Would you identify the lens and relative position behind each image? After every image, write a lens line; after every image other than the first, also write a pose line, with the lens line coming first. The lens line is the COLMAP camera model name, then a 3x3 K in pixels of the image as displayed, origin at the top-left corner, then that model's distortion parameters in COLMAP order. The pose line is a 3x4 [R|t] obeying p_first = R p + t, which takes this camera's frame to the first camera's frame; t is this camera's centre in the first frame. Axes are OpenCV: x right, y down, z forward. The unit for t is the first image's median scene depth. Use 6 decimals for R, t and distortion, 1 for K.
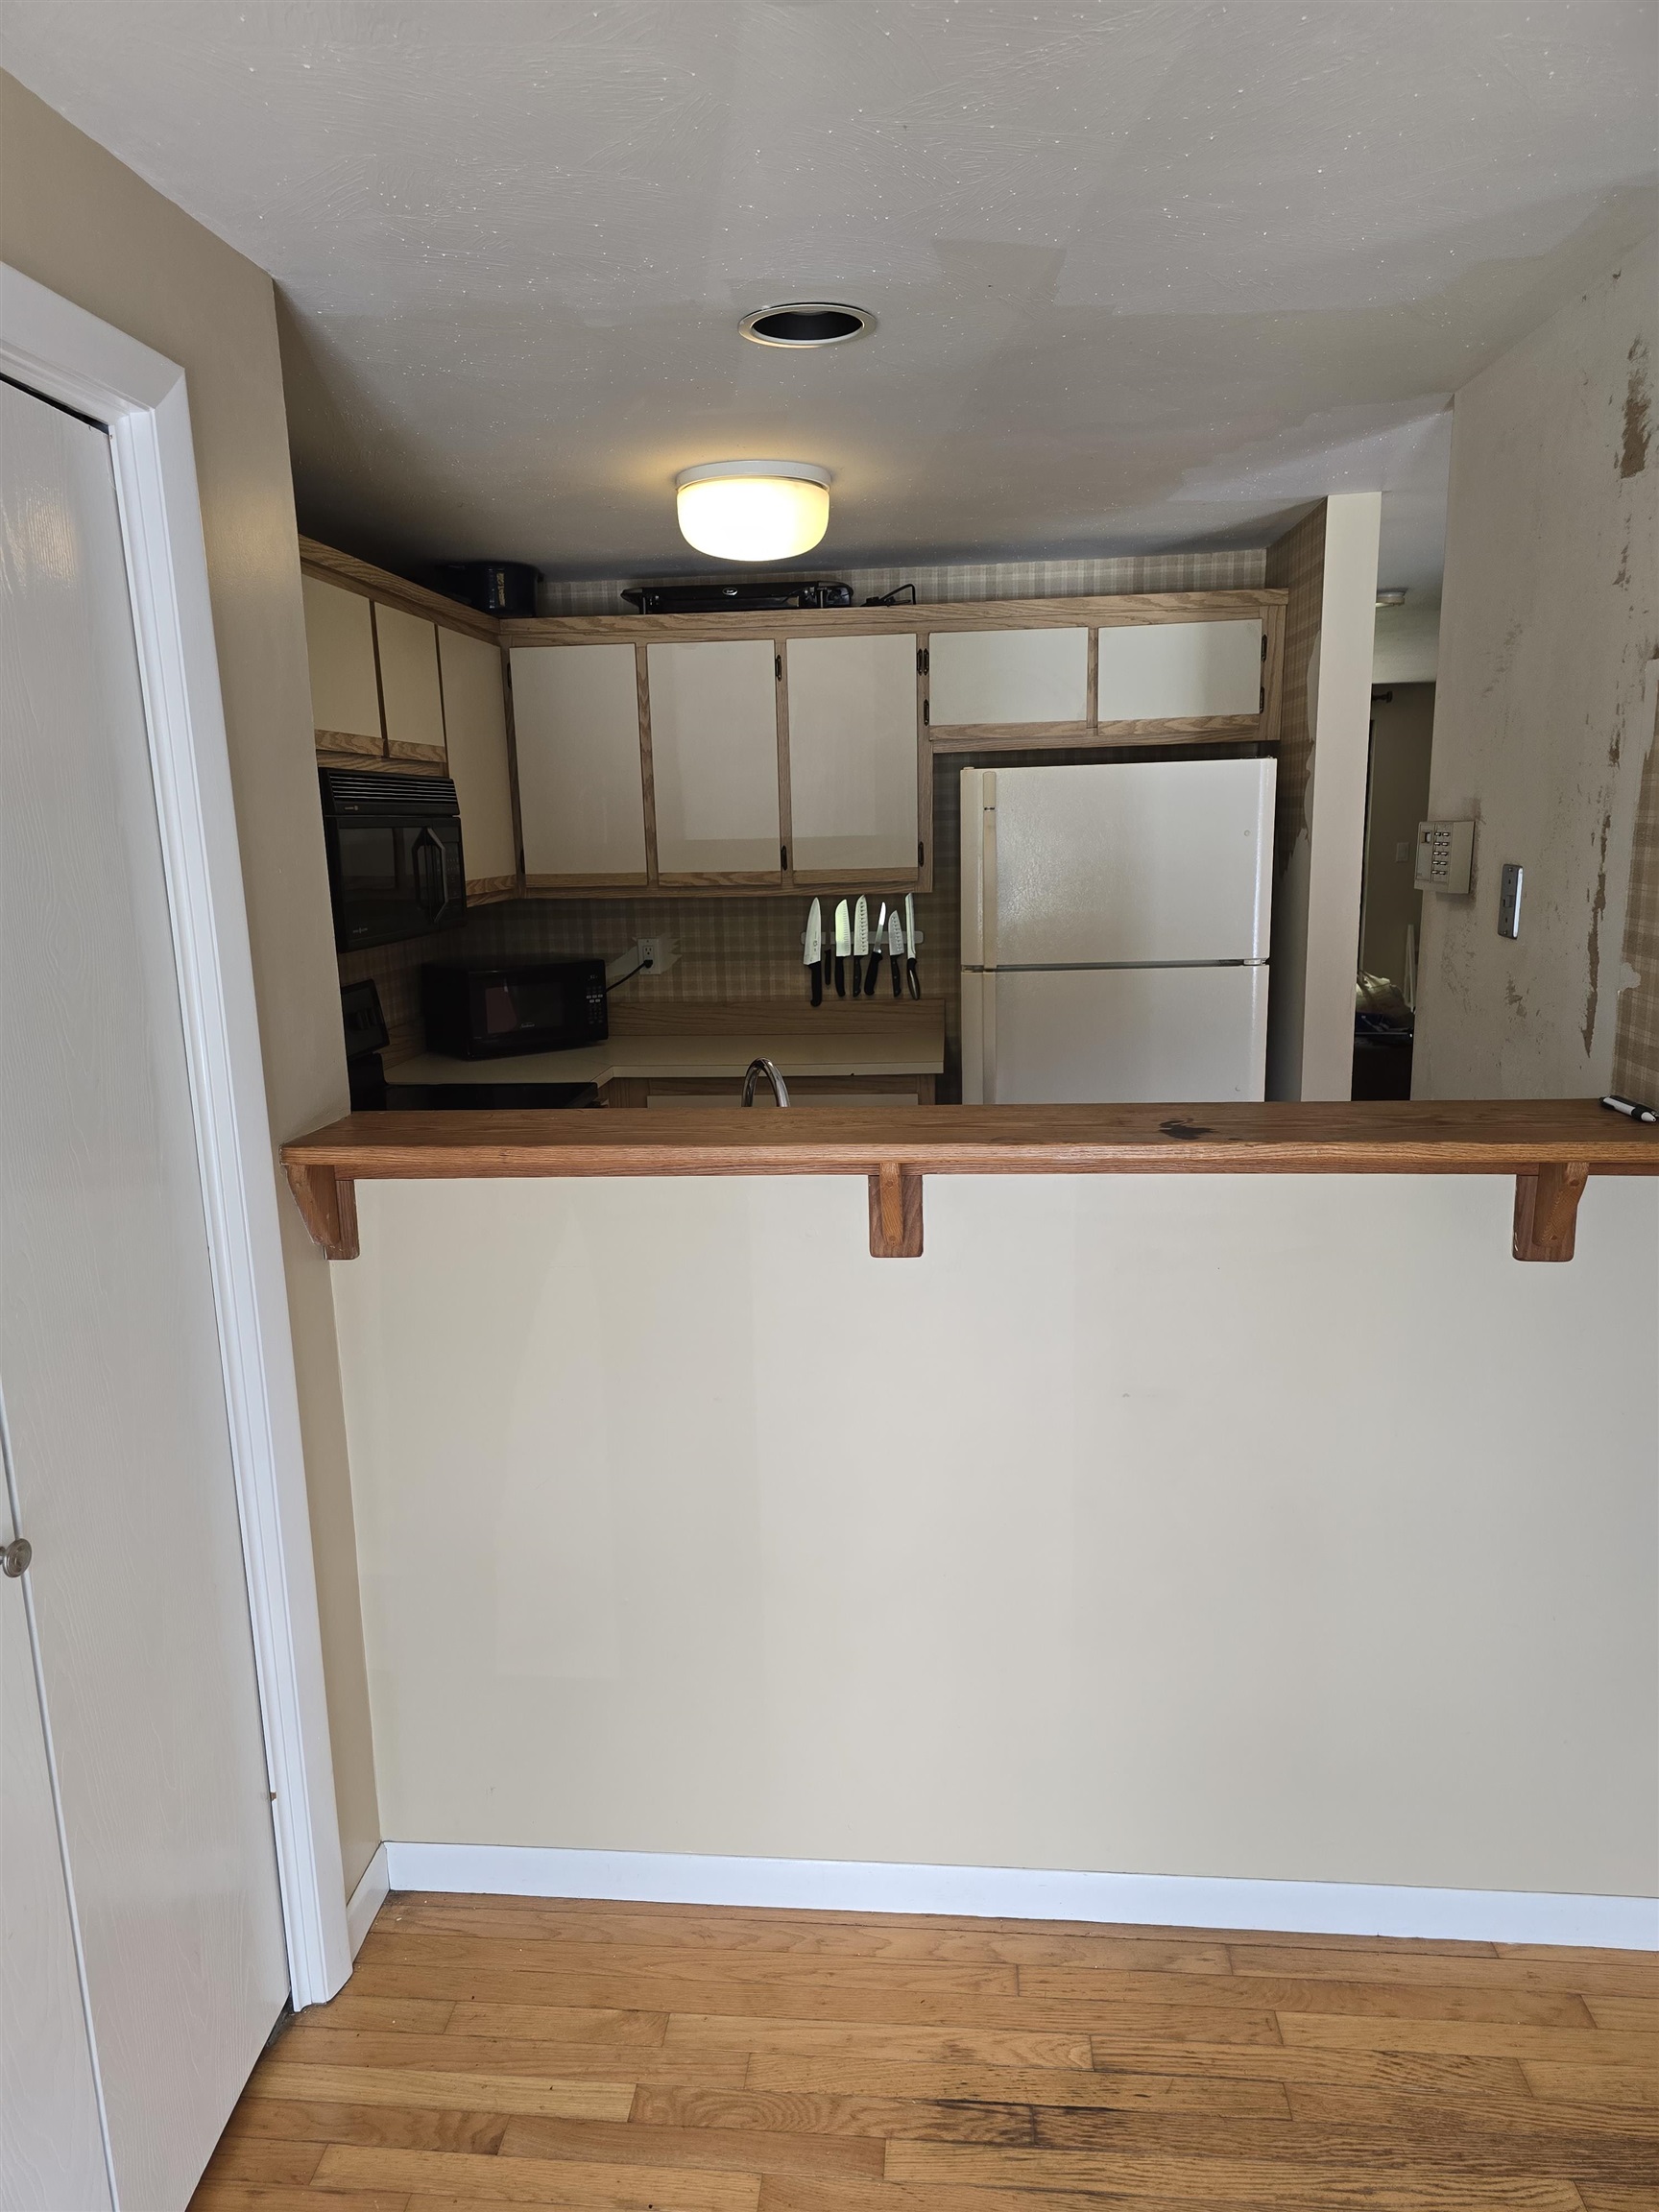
lens RADIAL K [[1478.5, 0, 810.2], [0, 1478.5, 1116.4], [0, 0, 1]] dist [0.069892, -0.050402]
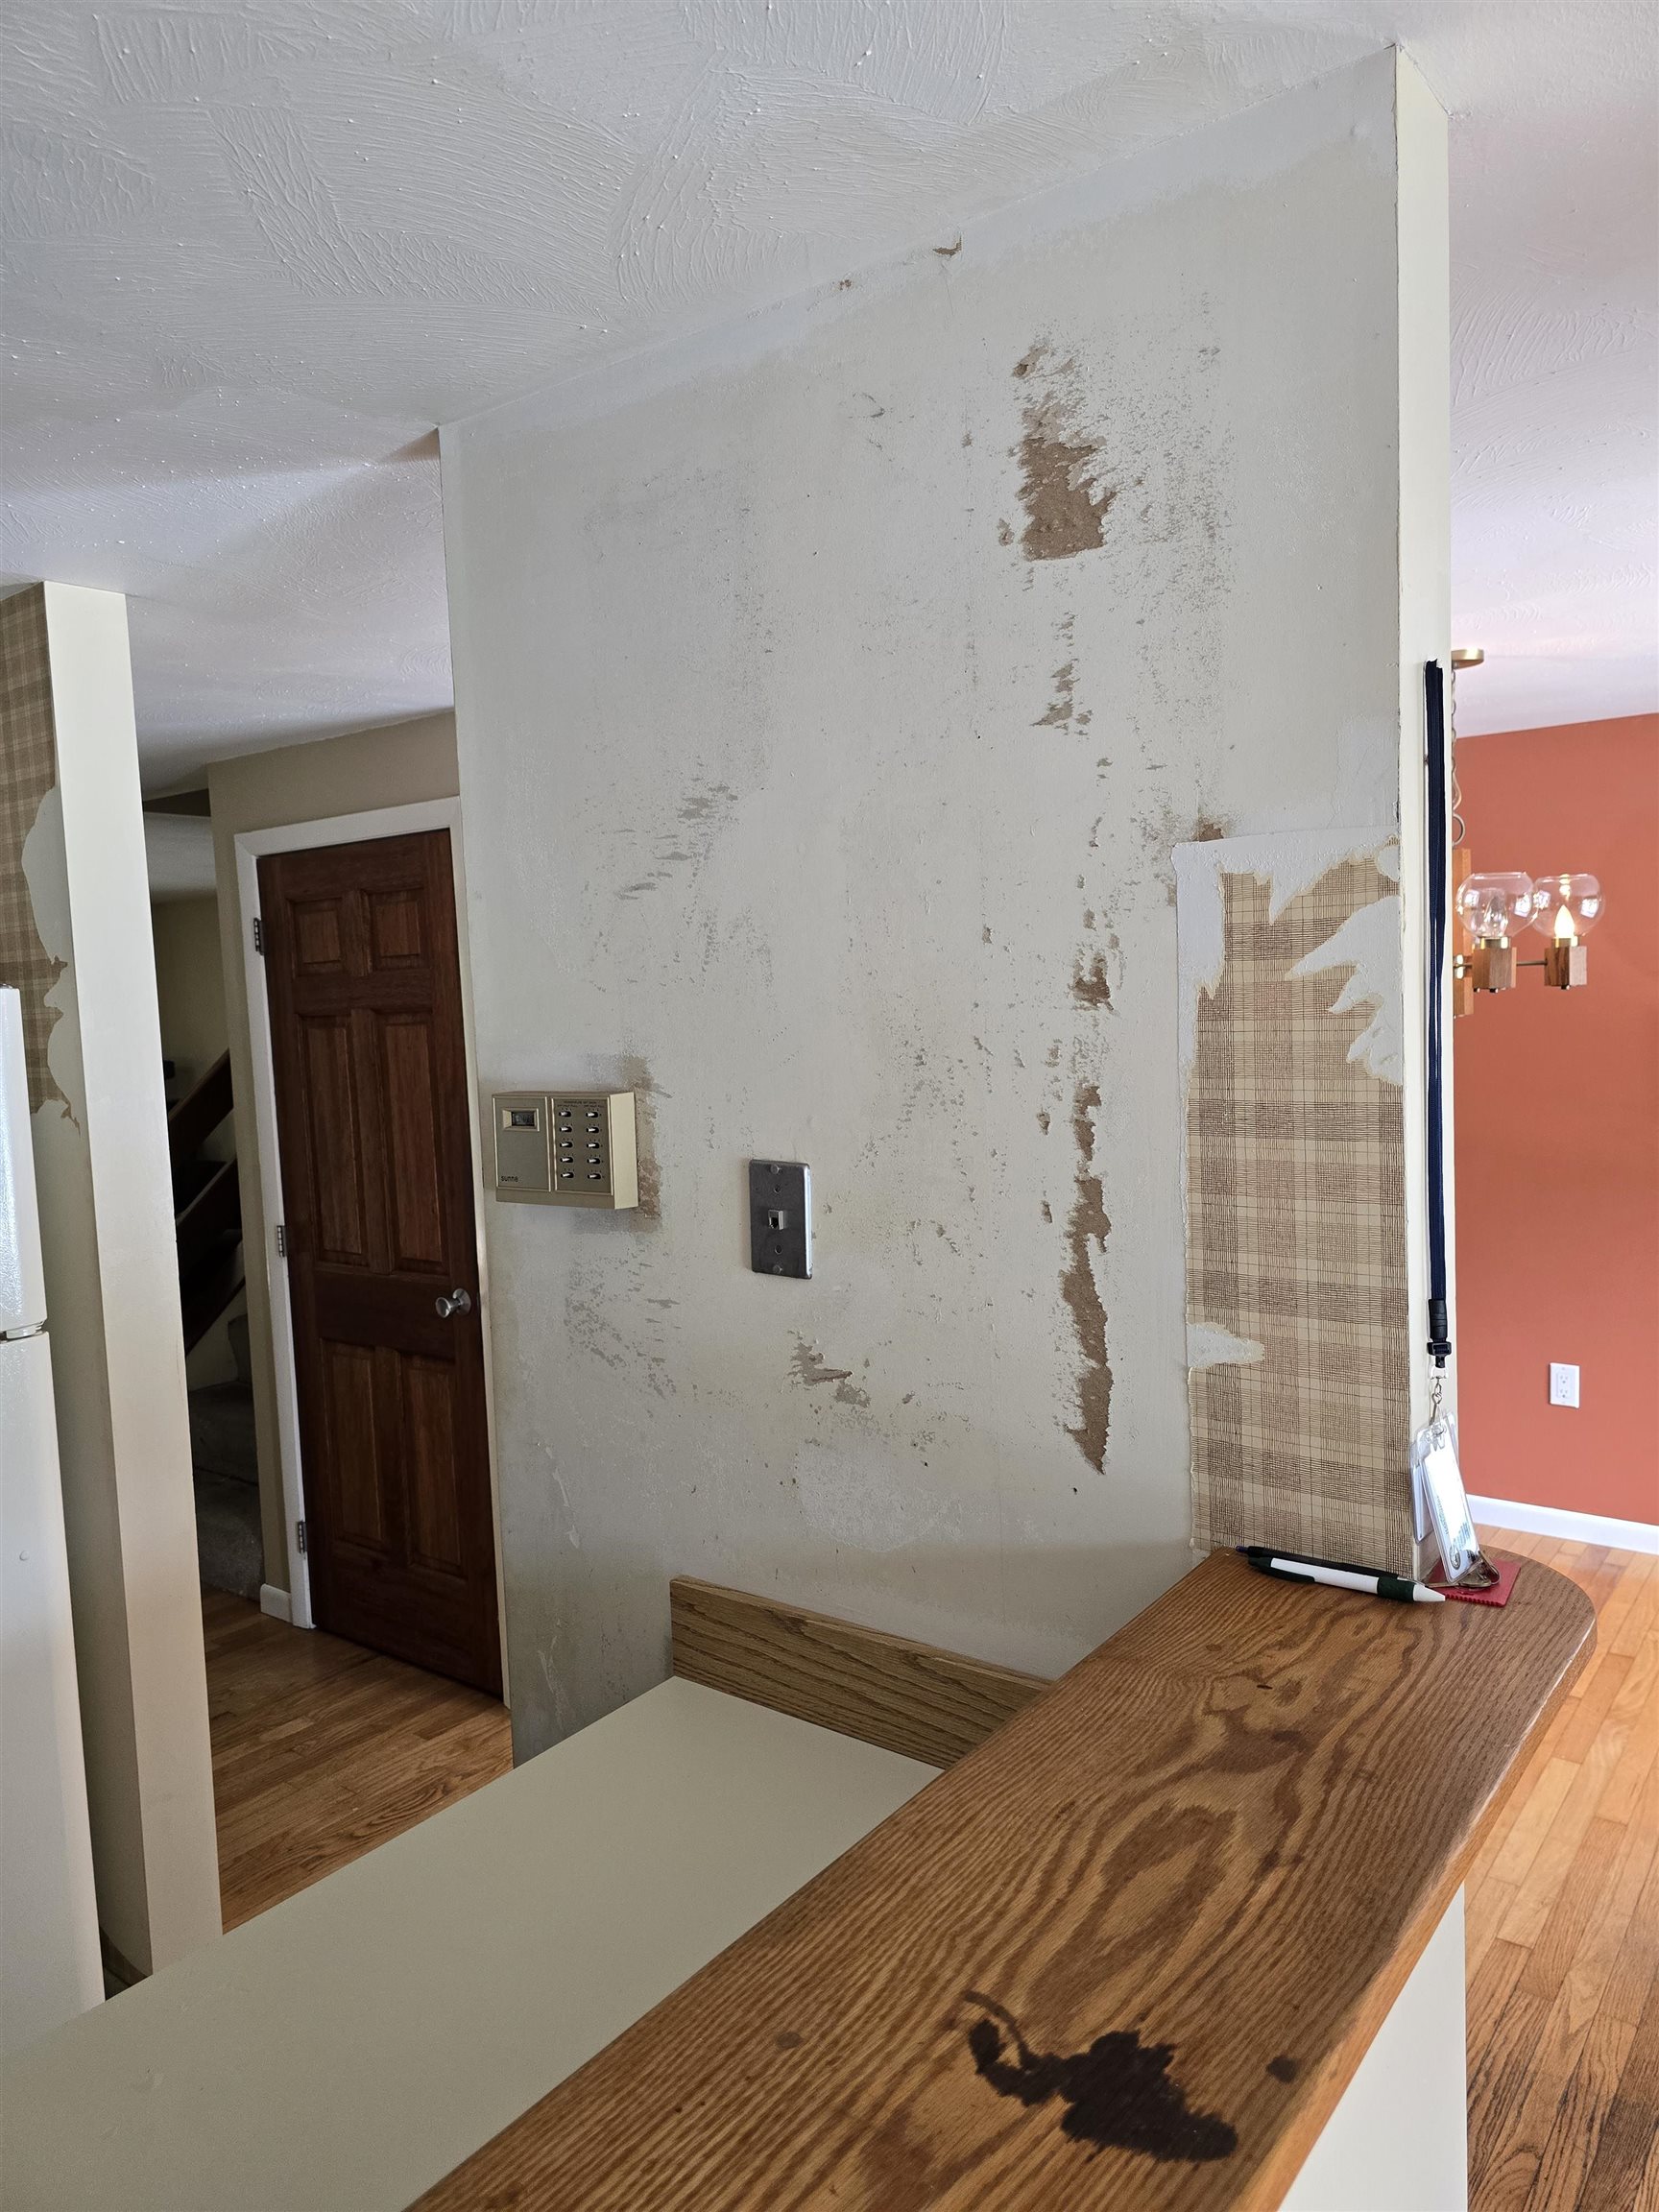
lens RADIAL K [[1472.3, 0, 827.3], [0, 1472.3, 1102.0], [0, 0, 1]] dist [0.072558, -0.075472]
pose [[0.526009, -0.059200, 0.848416, -0.041397], [0.194503, 0.979510, -0.052242, -0.185625], [-0.827939, 0.192499, 0.526745, 0.782360]]
